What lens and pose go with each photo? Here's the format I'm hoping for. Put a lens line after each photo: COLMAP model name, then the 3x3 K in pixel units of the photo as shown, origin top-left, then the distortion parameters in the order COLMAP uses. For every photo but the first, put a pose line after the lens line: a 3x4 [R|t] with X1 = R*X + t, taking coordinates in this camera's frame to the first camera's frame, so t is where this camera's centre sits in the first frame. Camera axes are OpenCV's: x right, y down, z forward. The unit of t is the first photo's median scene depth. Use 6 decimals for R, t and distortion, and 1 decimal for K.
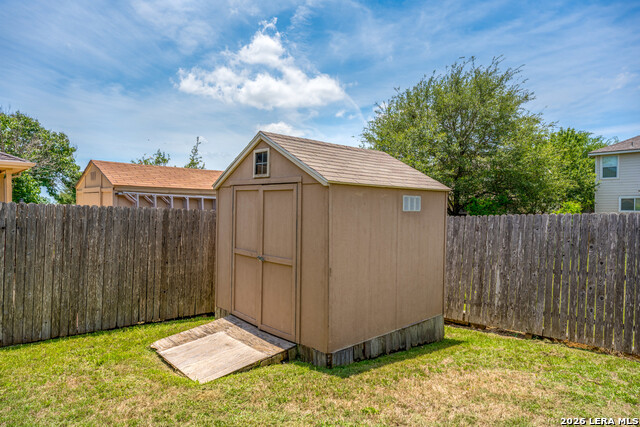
lens RADIAL K [[377.6, 0, 306.8], [0, 377.6, 213.2], [0, 0, 1]] dist [0.001325, -0.000774]
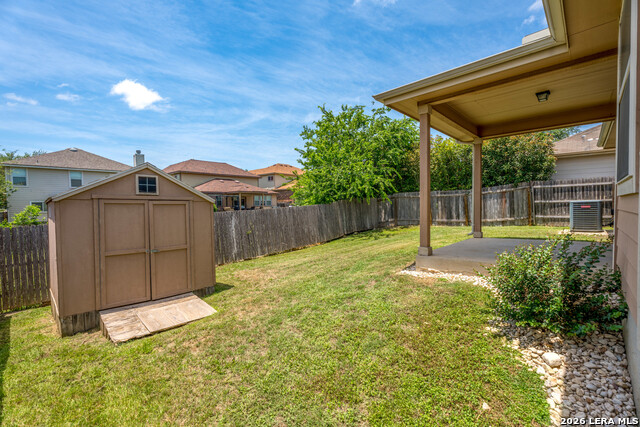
lens RADIAL K [[285.1, 0, 318.9], [0, 285.1, 211.4], [0, 0, 1]] dist [-0.000842, -0.000064]
pose [[-0.075984, -0.024917, 0.996798, -1.031713], [0.024653, 0.999335, 0.026860, -0.037750], [-0.996804, 0.026615, -0.075319, 0.367673]]
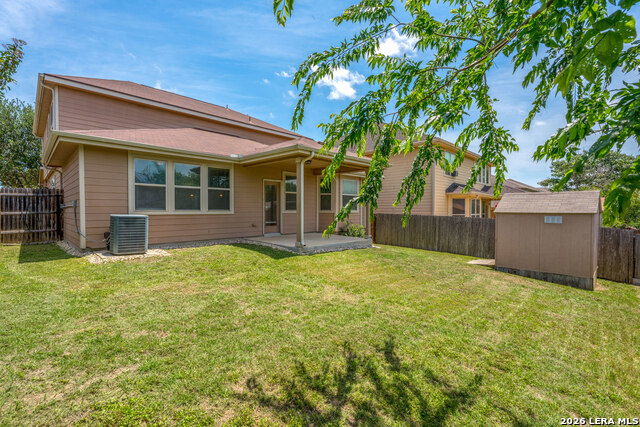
lens RADIAL K [[288.9, 0, 317.6], [0, 288.9, 202.5], [0, 0, 1]] dist [0.009036, -0.000034]
pose [[0.036429, -0.031220, -0.998848, 1.666242], [-0.016961, 0.999349, -0.031854, -0.041563], [0.999192, 0.018102, 0.035876, -0.412415]]
